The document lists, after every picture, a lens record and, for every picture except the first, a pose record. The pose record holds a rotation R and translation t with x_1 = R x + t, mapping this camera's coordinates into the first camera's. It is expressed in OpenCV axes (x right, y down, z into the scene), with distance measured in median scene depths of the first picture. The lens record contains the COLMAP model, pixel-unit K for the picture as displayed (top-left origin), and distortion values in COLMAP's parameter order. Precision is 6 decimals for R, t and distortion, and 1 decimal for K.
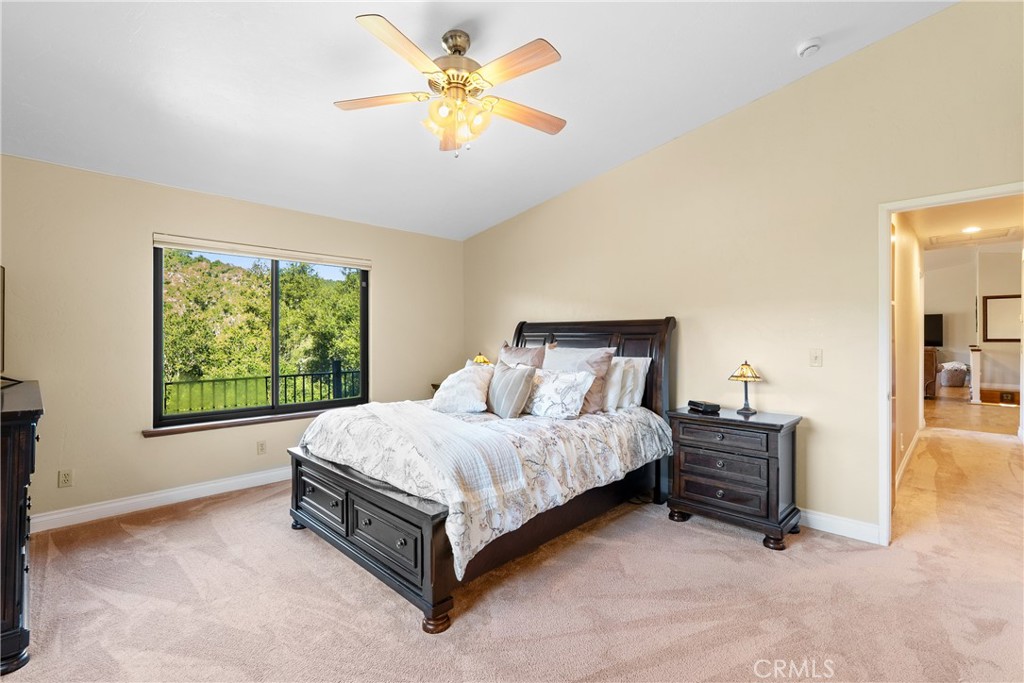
lens RADIAL K [[470.5, 0, 511.2], [0, 470.5, 328.9], [0, 0, 1]] dist [-0.003878, 0.001168]
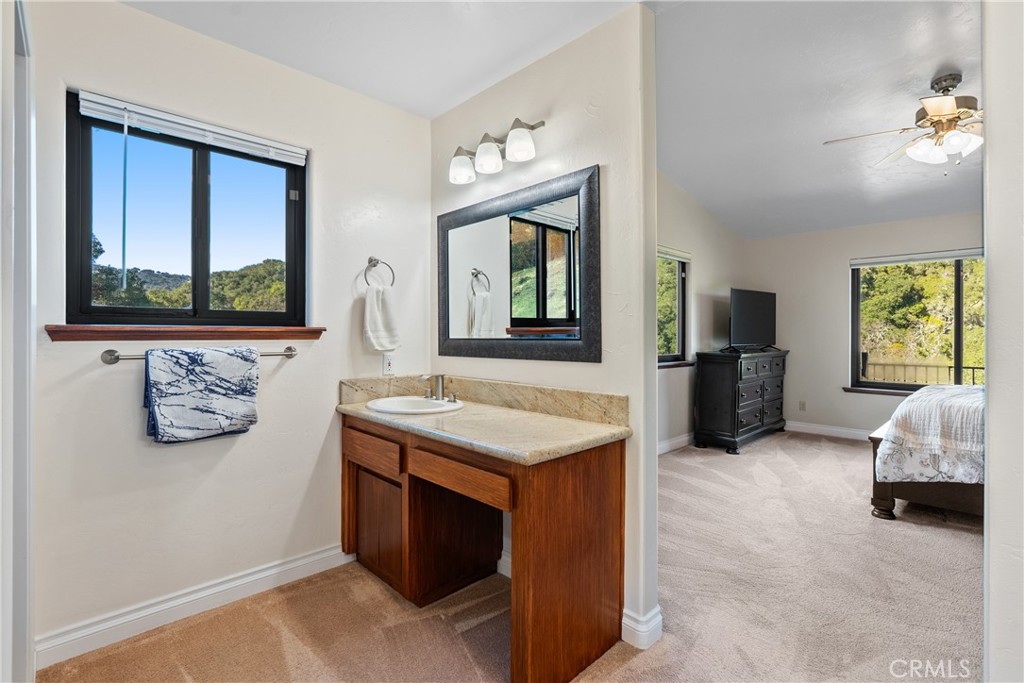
lens RADIAL K [[470.5, 0, 516.2], [0, 470.5, 332.2], [0, 0, 1]] dist [-0.003878, 0.001168]
pose [[-0.011502, -0.001708, -0.999932, 0.902980], [0.000539, 0.999998, -0.001714, 0.039098], [0.999934, -0.000559, -0.011501, -0.088259]]
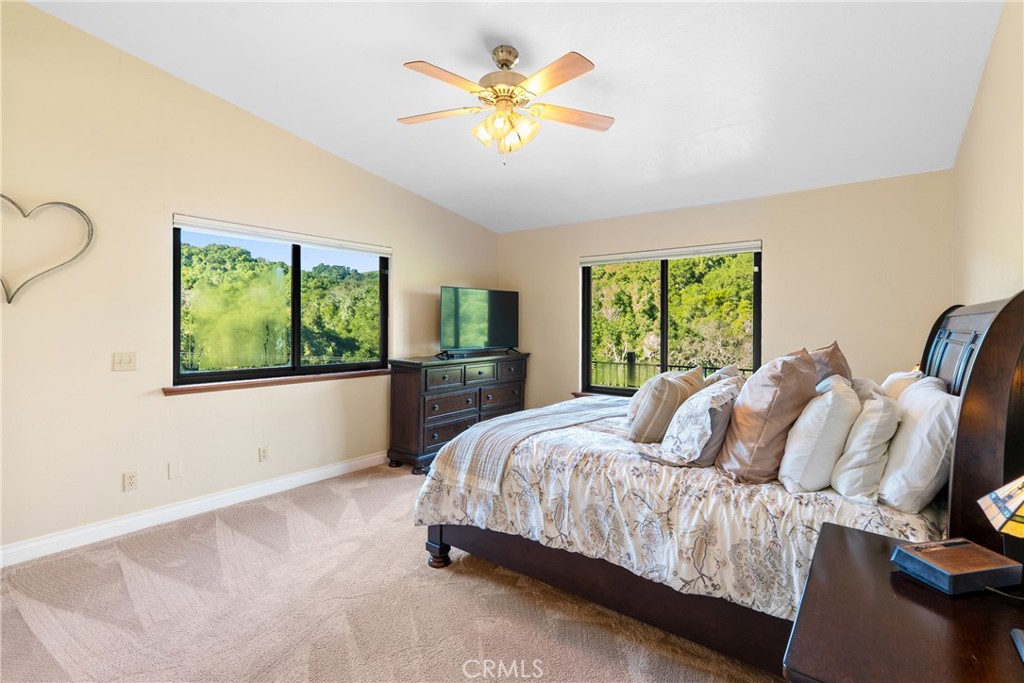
lens RADIAL K [[470.5, 0, 515.2], [0, 470.5, 332.7], [0, 0, 1]] dist [-0.003878, 0.001168]
pose [[0.117424, 0.017747, -0.992923, 0.744684], [0.007540, 0.999796, 0.018761, -0.000598], [0.993053, -0.009690, 0.117266, 0.724353]]
